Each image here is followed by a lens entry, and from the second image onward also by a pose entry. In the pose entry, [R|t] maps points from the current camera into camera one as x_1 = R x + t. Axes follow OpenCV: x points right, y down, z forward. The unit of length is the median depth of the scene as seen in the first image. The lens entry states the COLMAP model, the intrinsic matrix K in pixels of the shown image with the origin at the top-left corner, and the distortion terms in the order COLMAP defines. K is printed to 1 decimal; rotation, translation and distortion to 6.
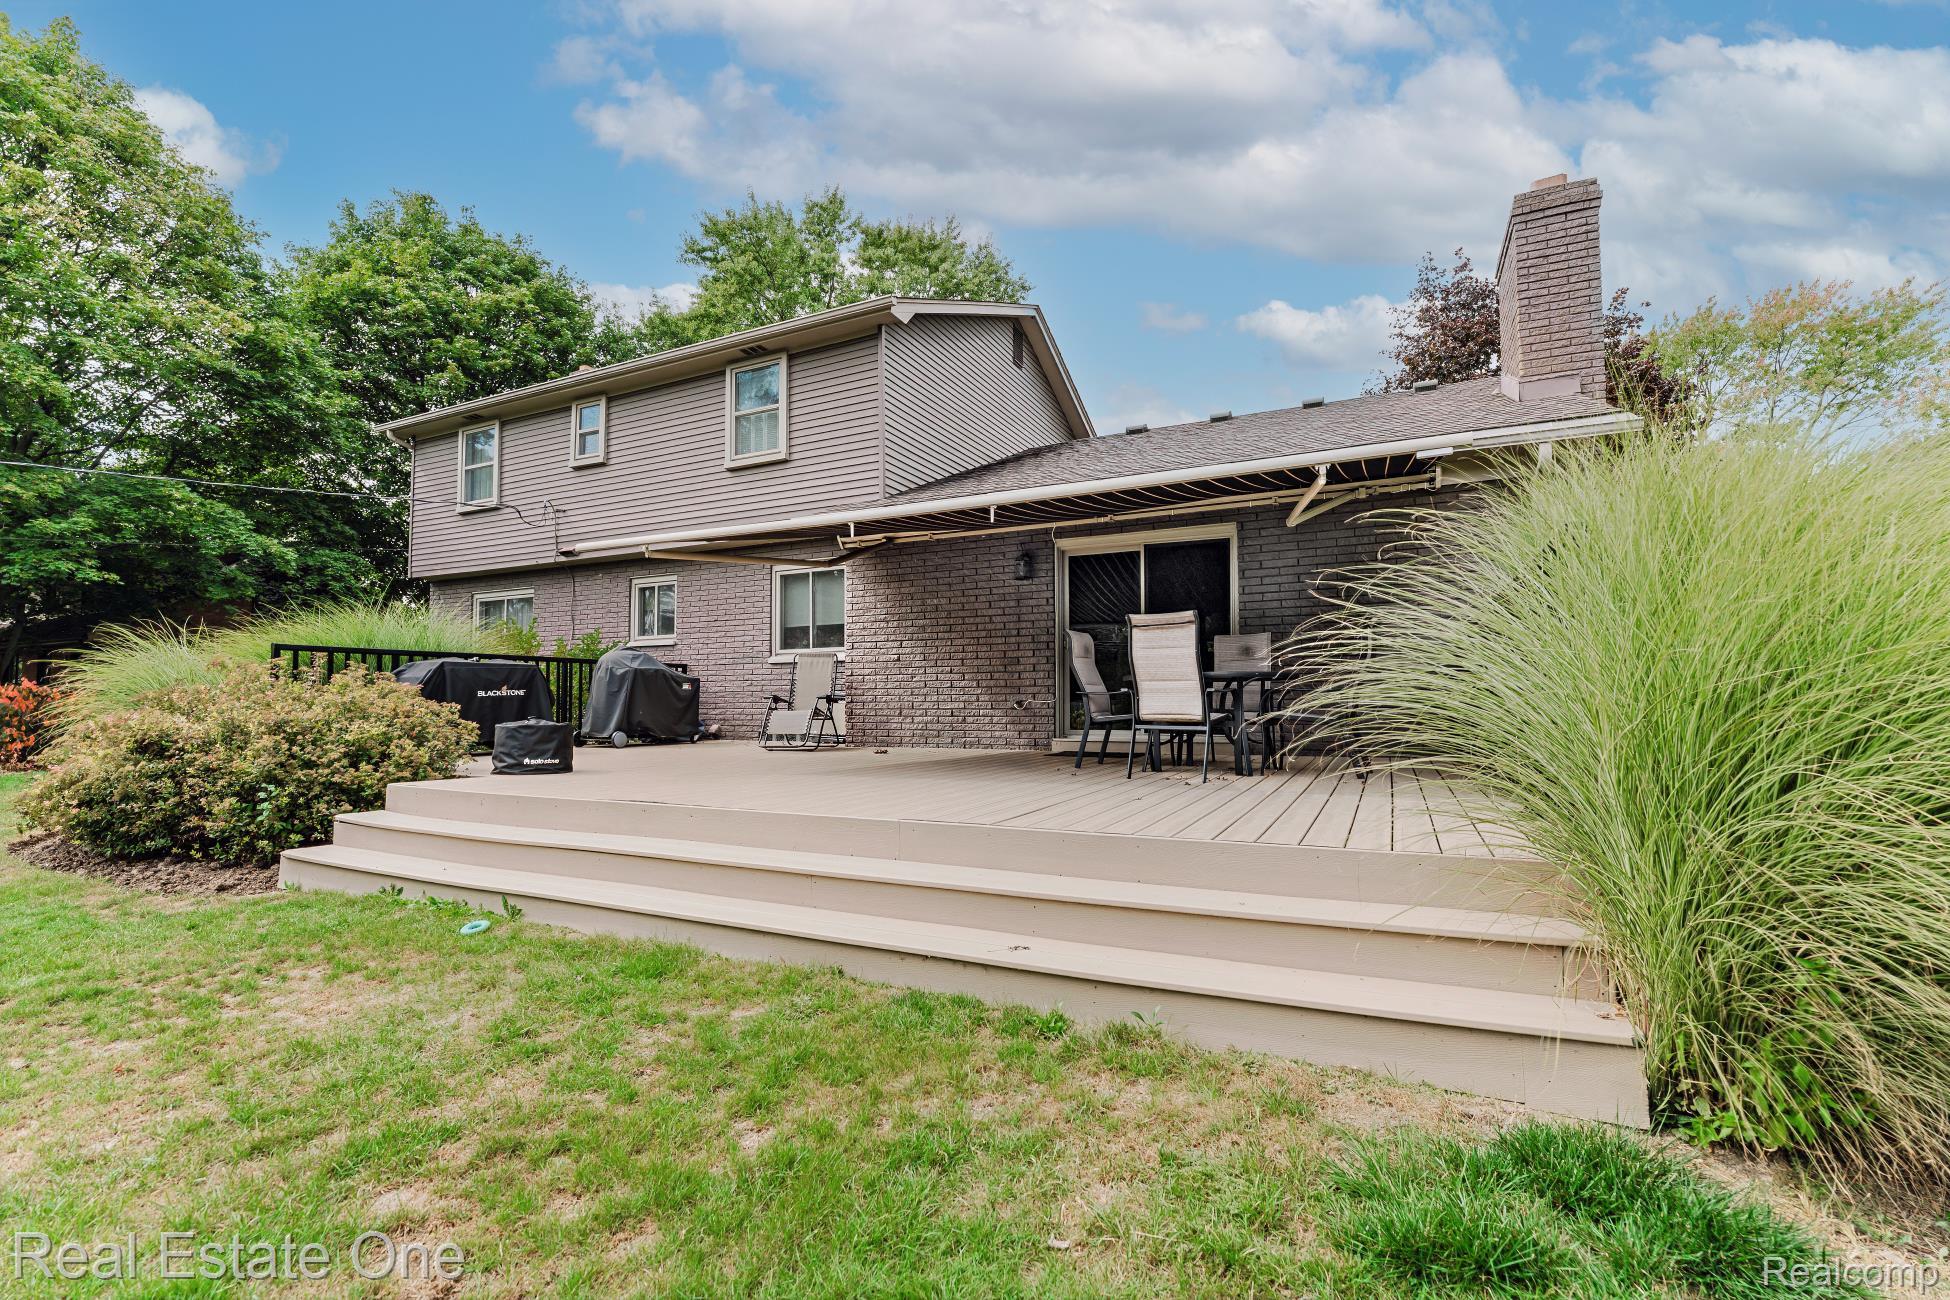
lens RADIAL K [[984.9, 0, 977.2], [0, 984.9, 725.0], [0, 0, 1]] dist [-0.001433, 0.000832]
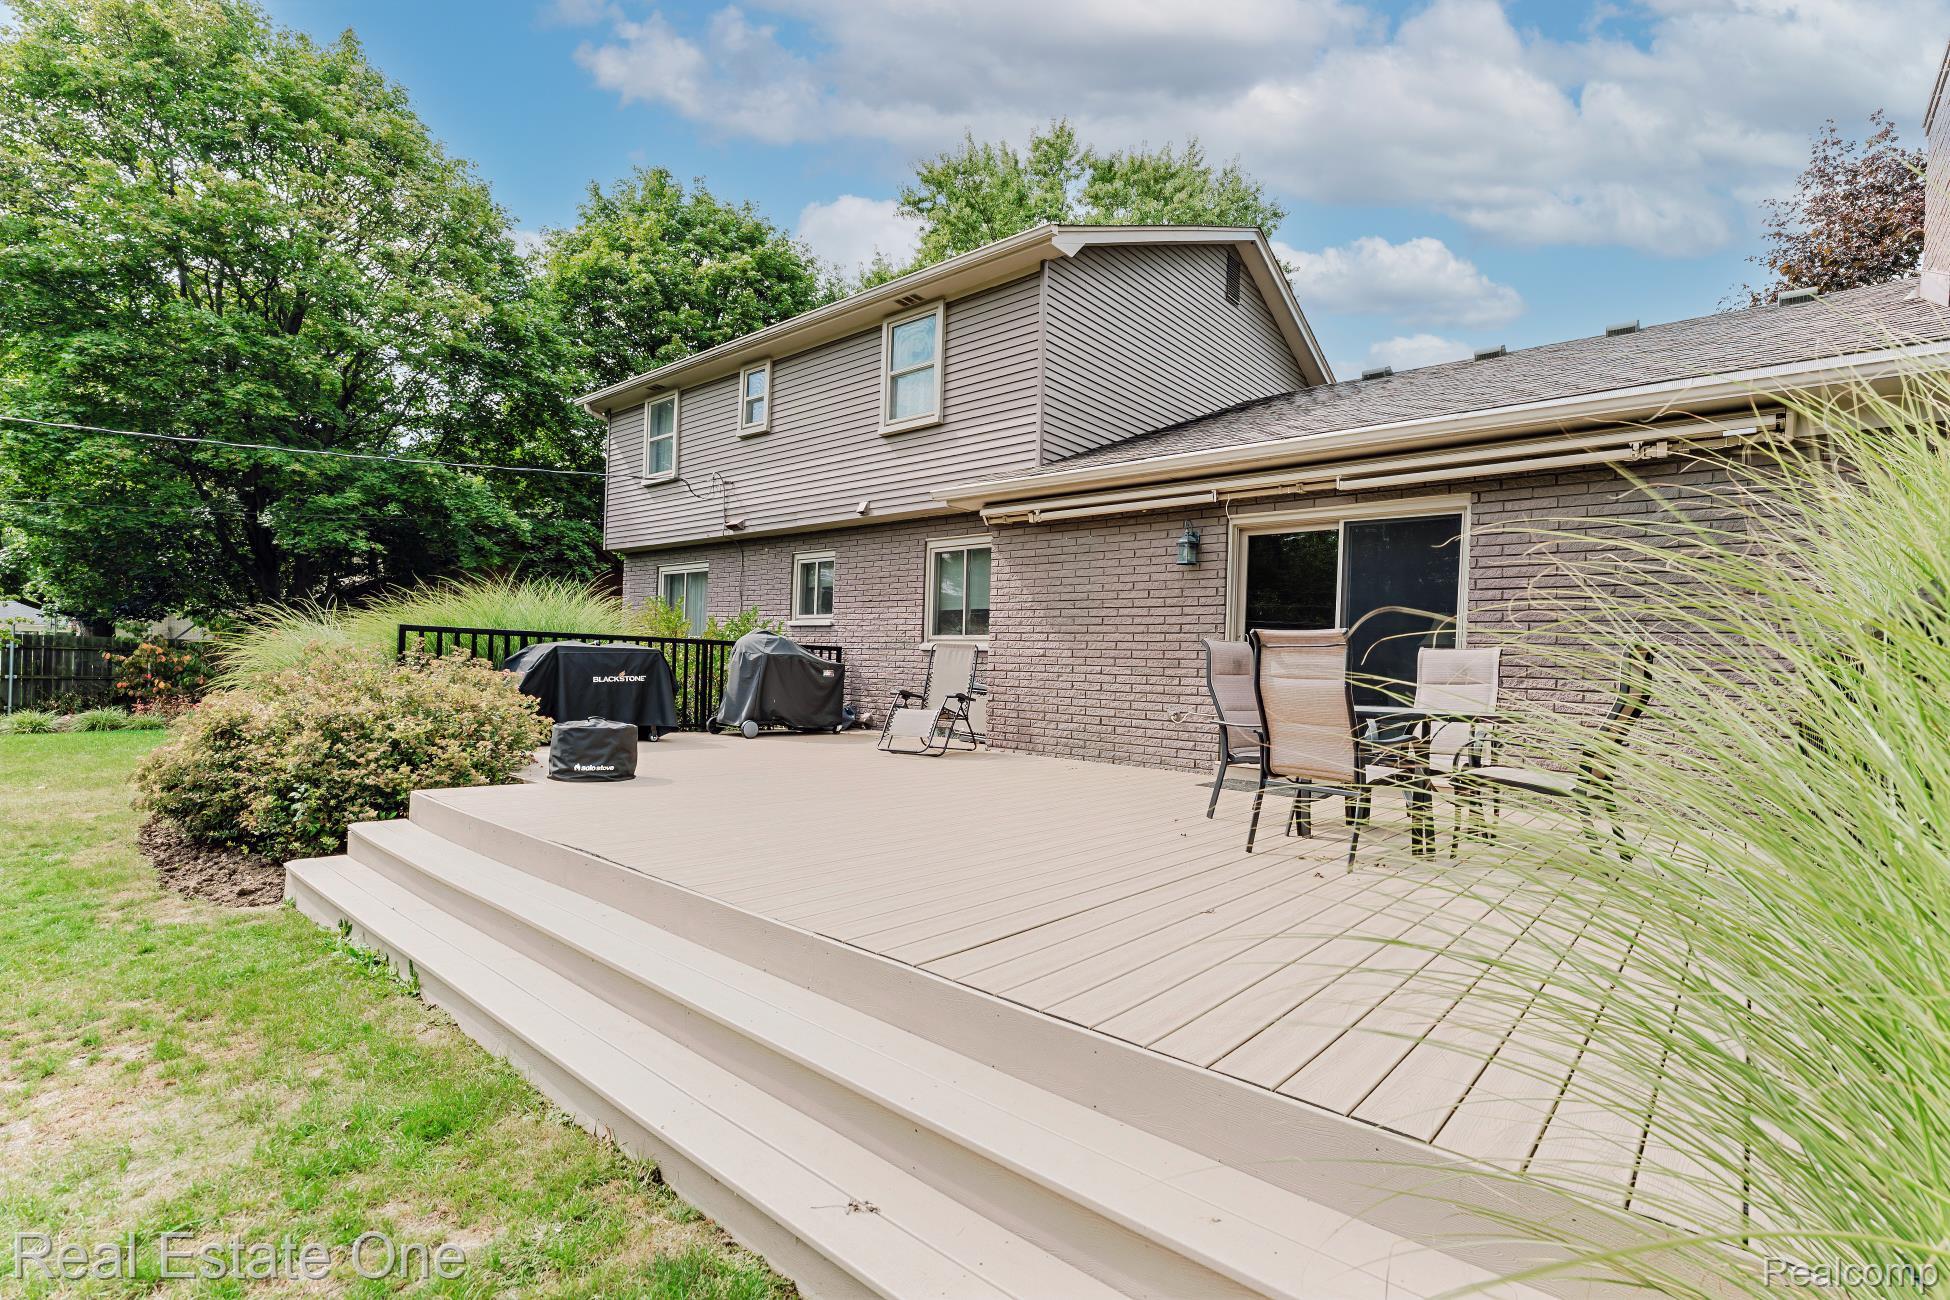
lens RADIAL K [[984.9, 0, 977.2], [0, 984.9, 725.0], [0, 0, 1]] dist [-0.001433, 0.000832]
pose [[0.963107, 0.053669, -0.263711, 0.073922], [-0.043549, 0.998078, 0.044079, -0.031565], [0.265570, -0.030968, 0.963594, 0.118971]]
